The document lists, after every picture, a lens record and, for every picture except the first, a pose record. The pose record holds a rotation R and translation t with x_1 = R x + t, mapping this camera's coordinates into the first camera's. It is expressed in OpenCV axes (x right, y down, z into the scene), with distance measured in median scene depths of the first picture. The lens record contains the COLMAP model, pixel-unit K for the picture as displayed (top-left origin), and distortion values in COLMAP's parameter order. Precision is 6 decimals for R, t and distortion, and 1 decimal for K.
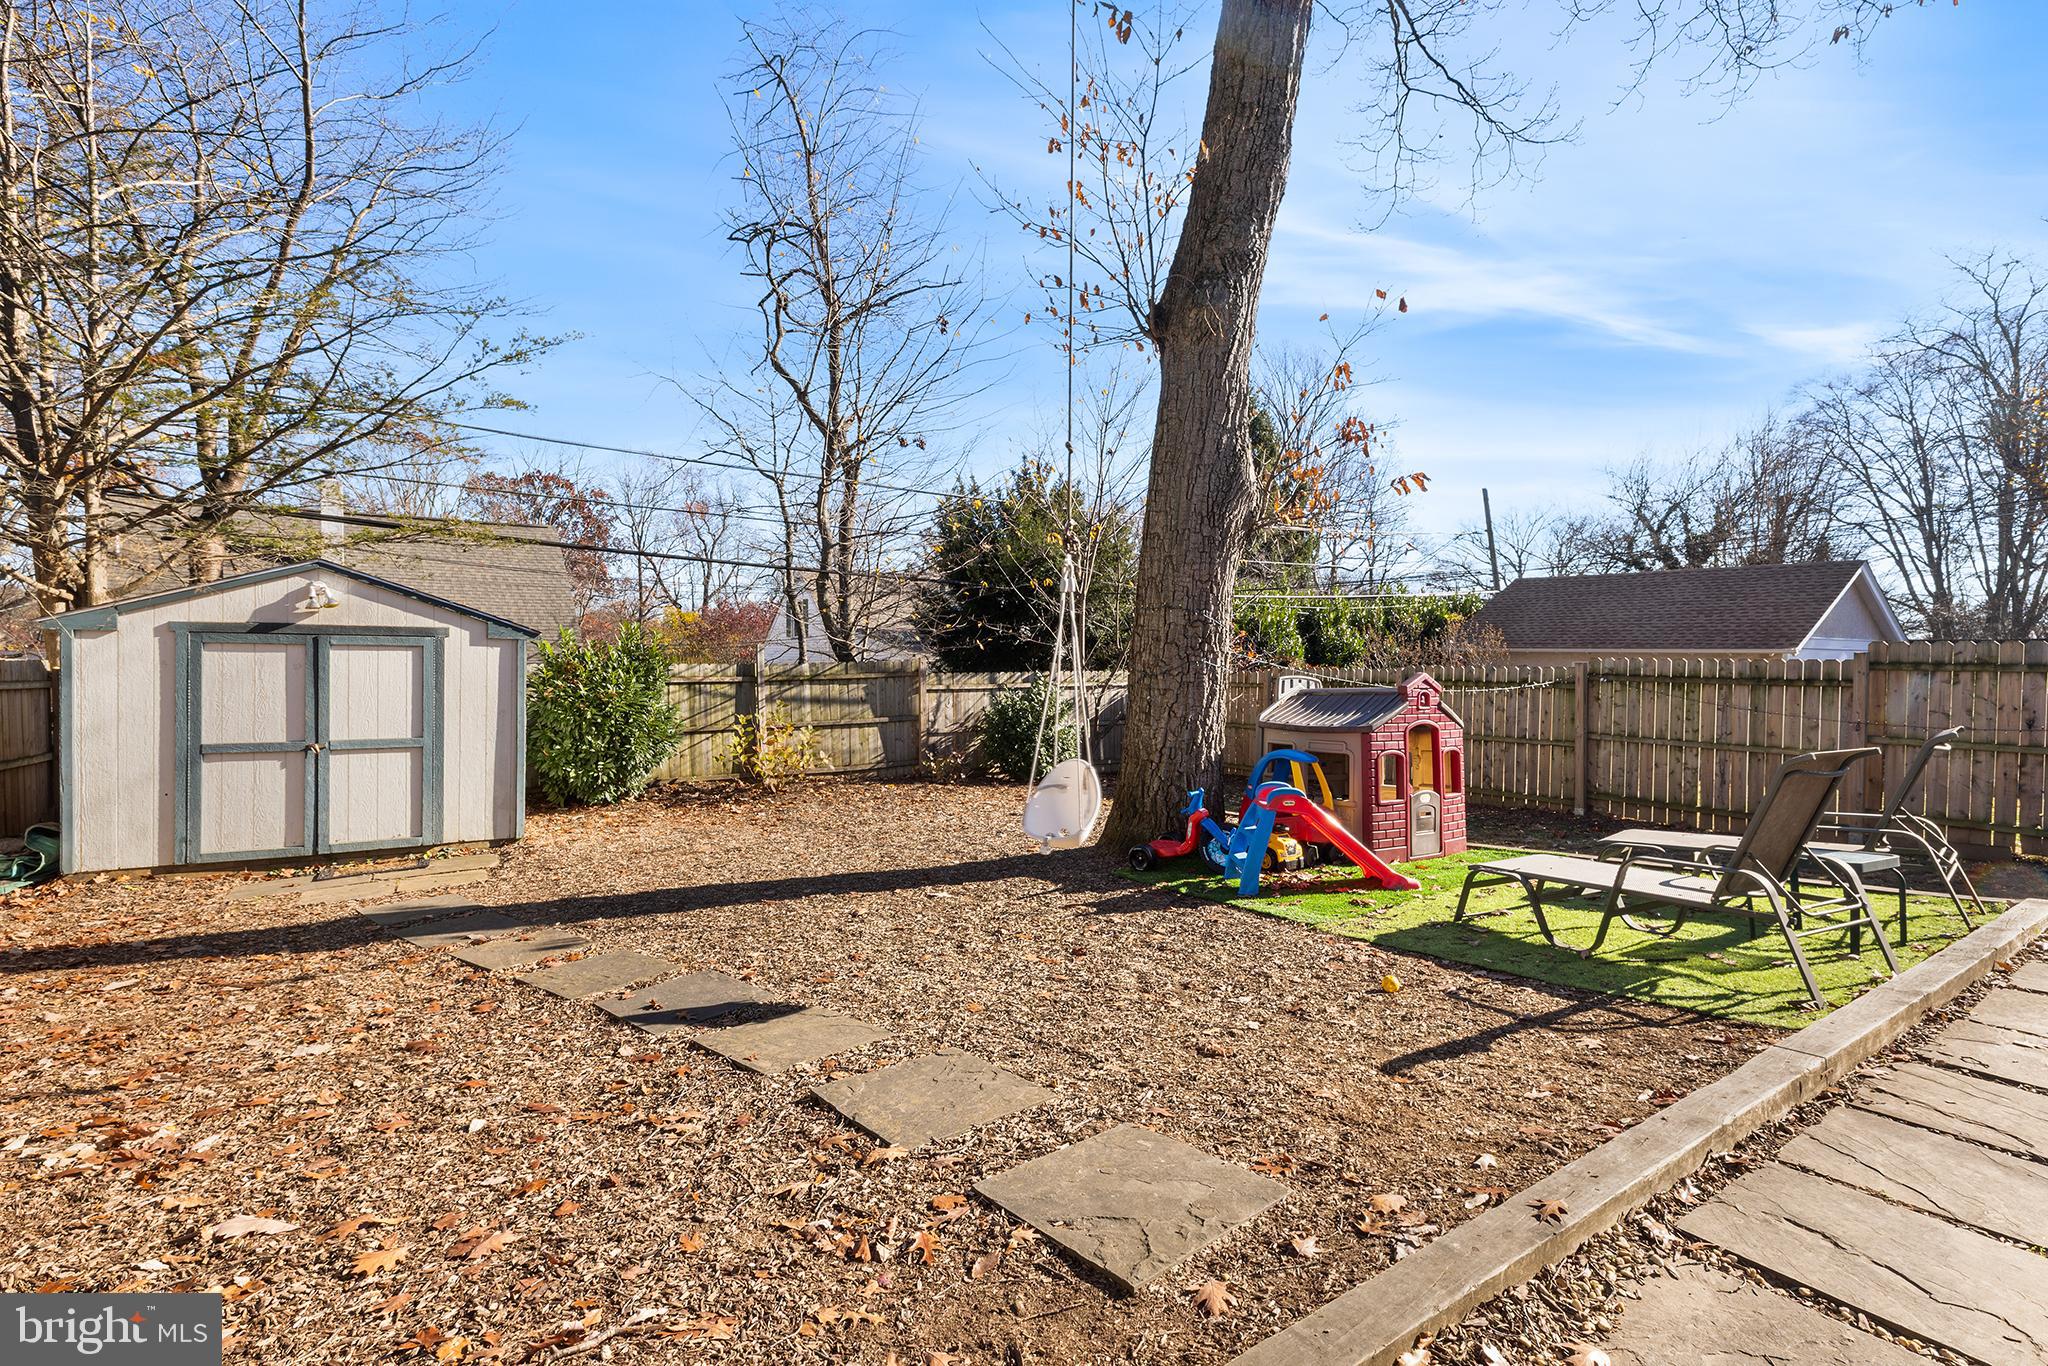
lens RADIAL K [[936.4, 0, 1022.4], [0, 936.4, 661.8], [0, 0, 1]] dist [0.000143, 0.000534]
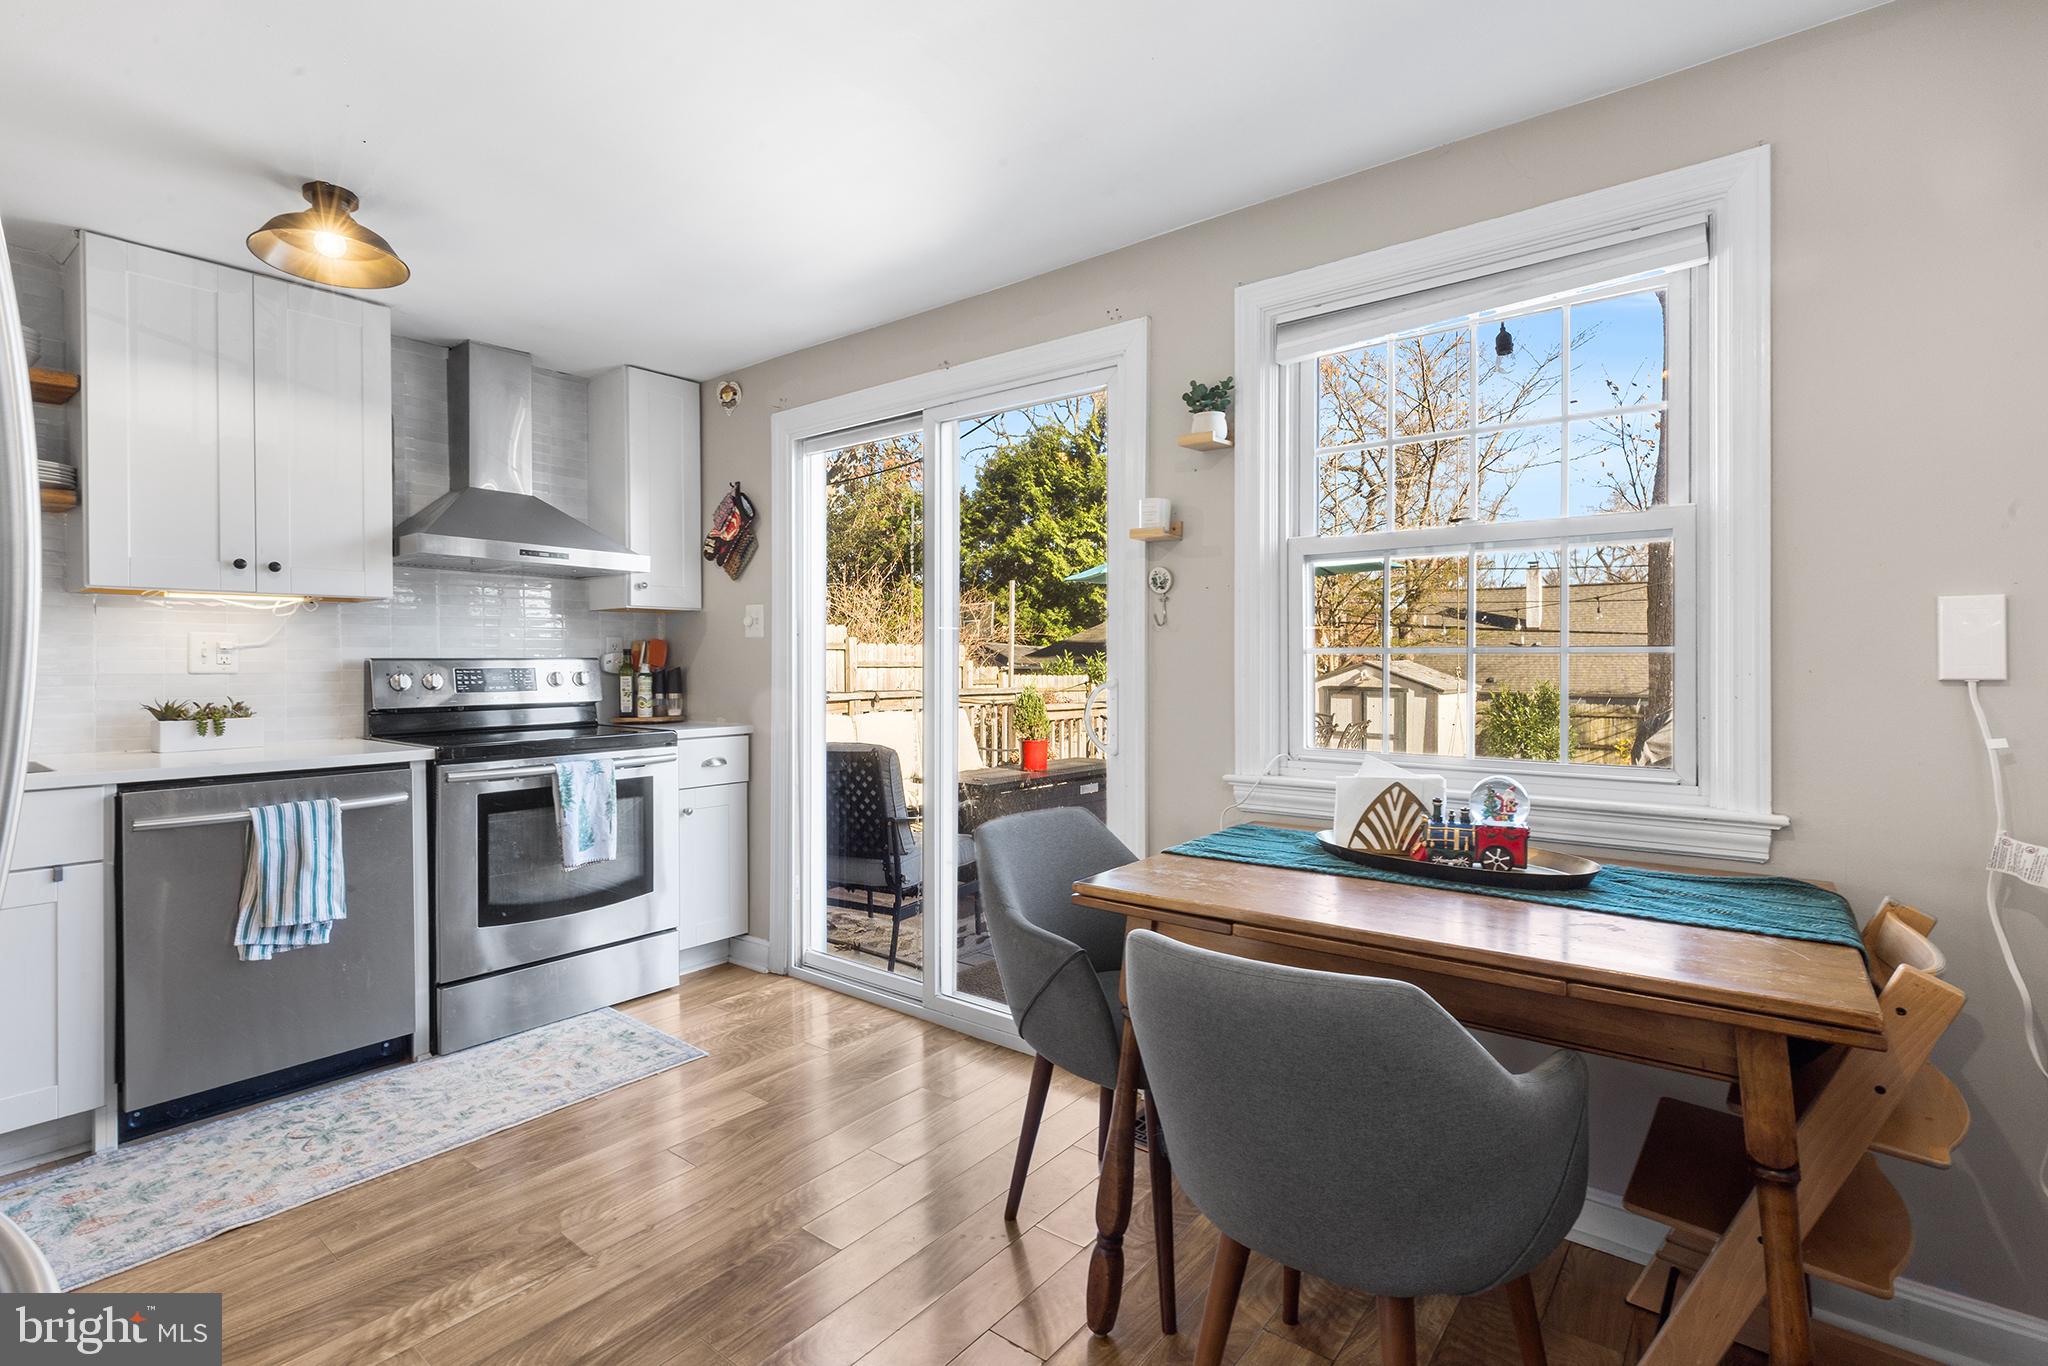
lens RADIAL K [[950.2, 0, 1043.4], [0, 950.2, 662.9], [0, 0, 1]] dist [-0.000321, 0.000436]
pose [[0.297191, -0.005033, -0.954805, 1.457924], [-0.008820, 0.999929, -0.008016, -0.076798], [0.954777, 0.010804, 0.297125, -0.602209]]
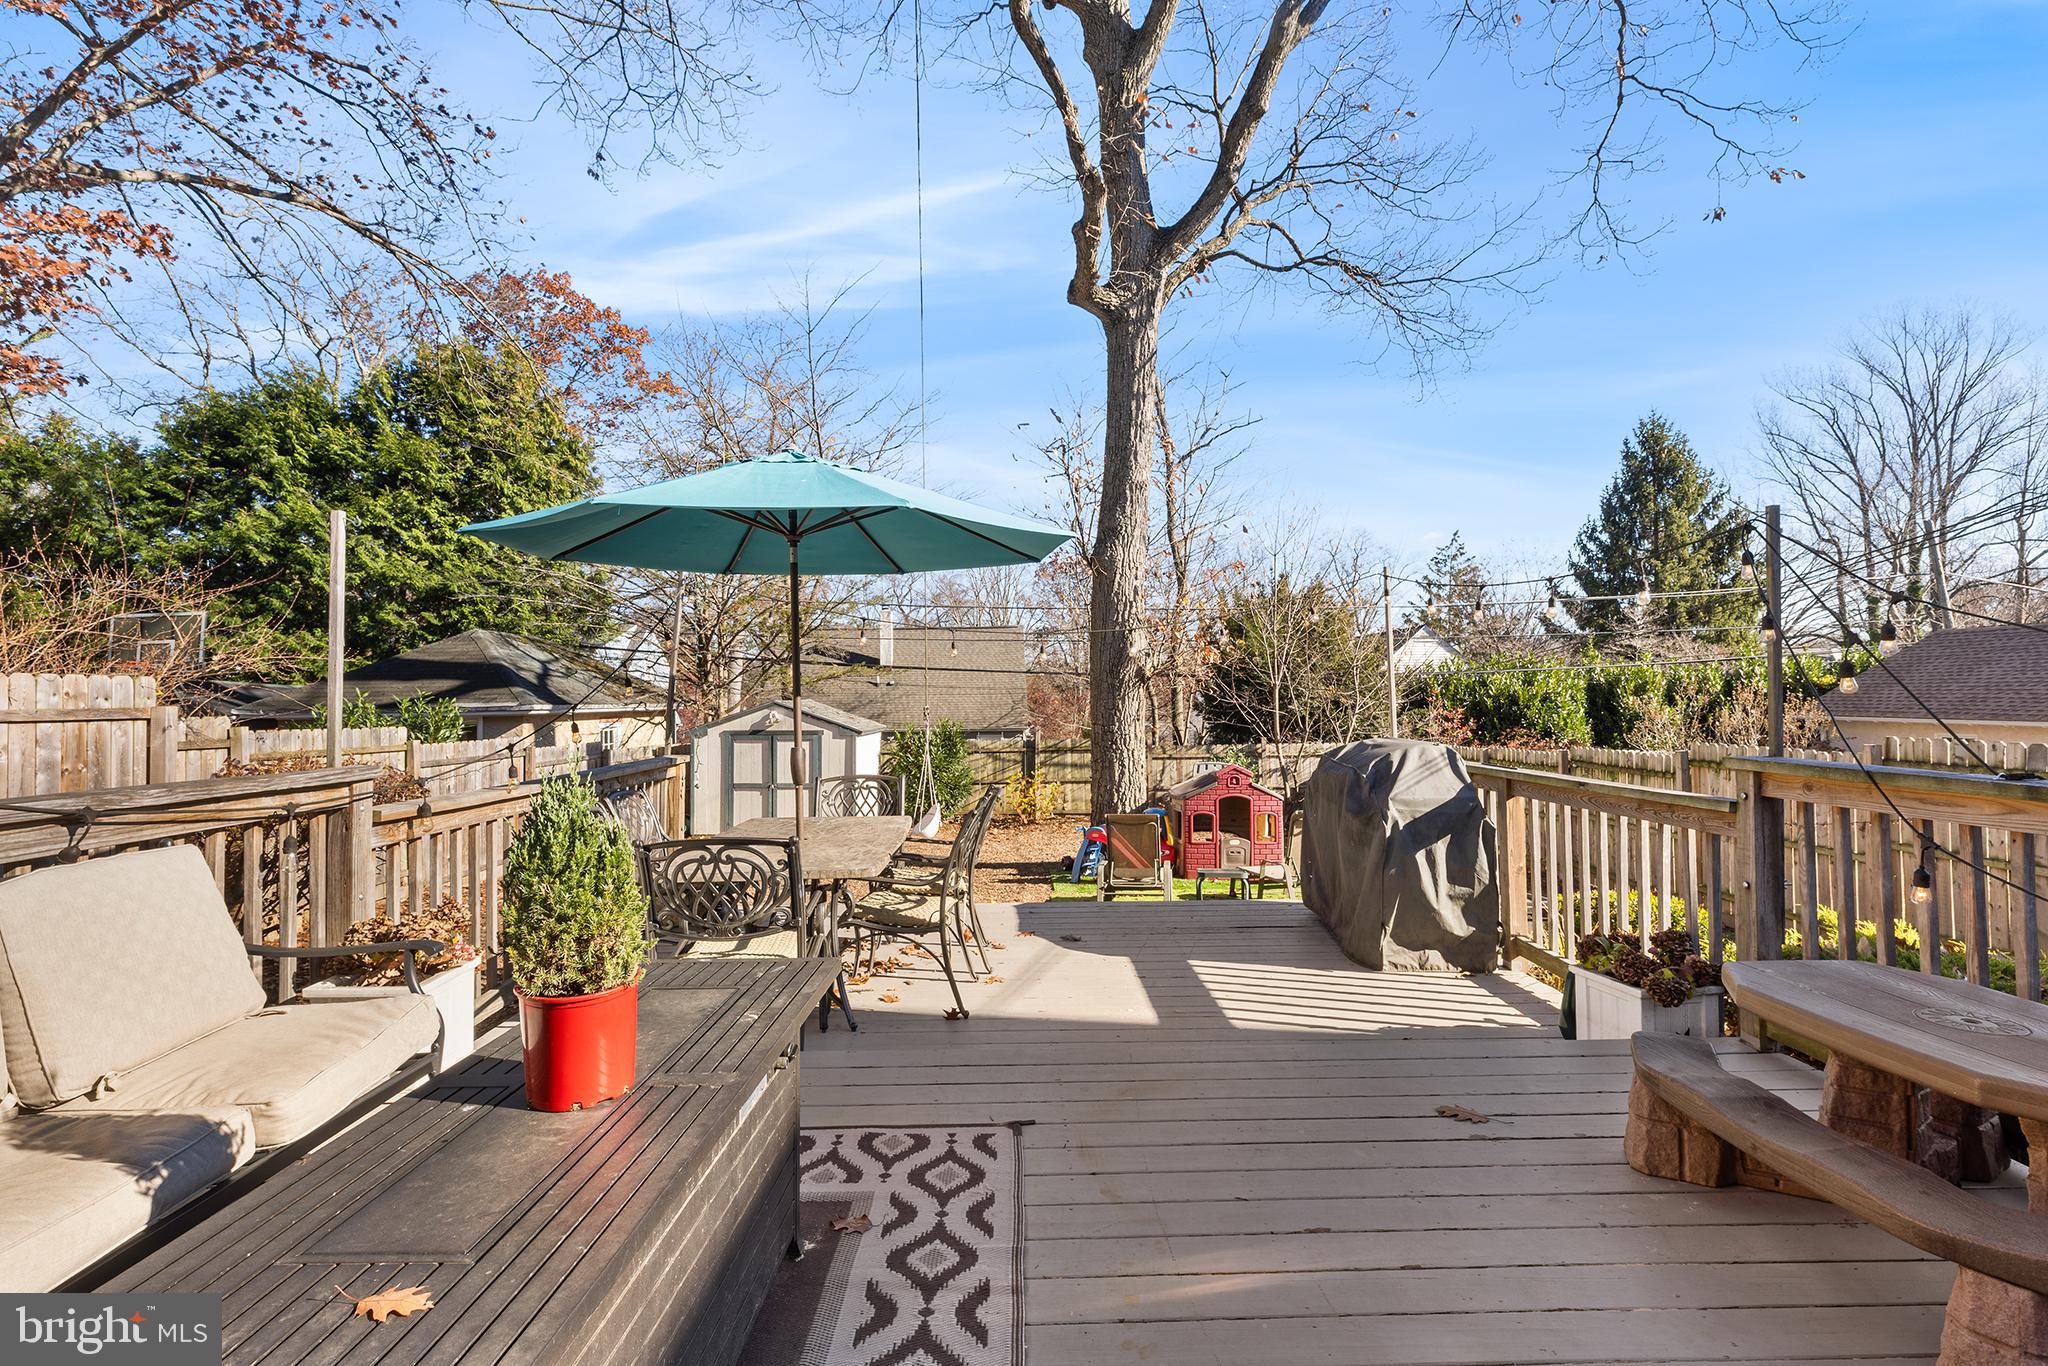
lens RADIAL K [[942.3, 0, 1028.3], [0, 942.3, 676.9], [0, 0, 1]] dist [0.003686, -0.000022]
pose [[0.830934, -0.028602, -0.555636, 0.984495], [0.010577, 0.999309, -0.035623, -0.080155], [0.556271, 0.023723, 0.830662, -0.514497]]
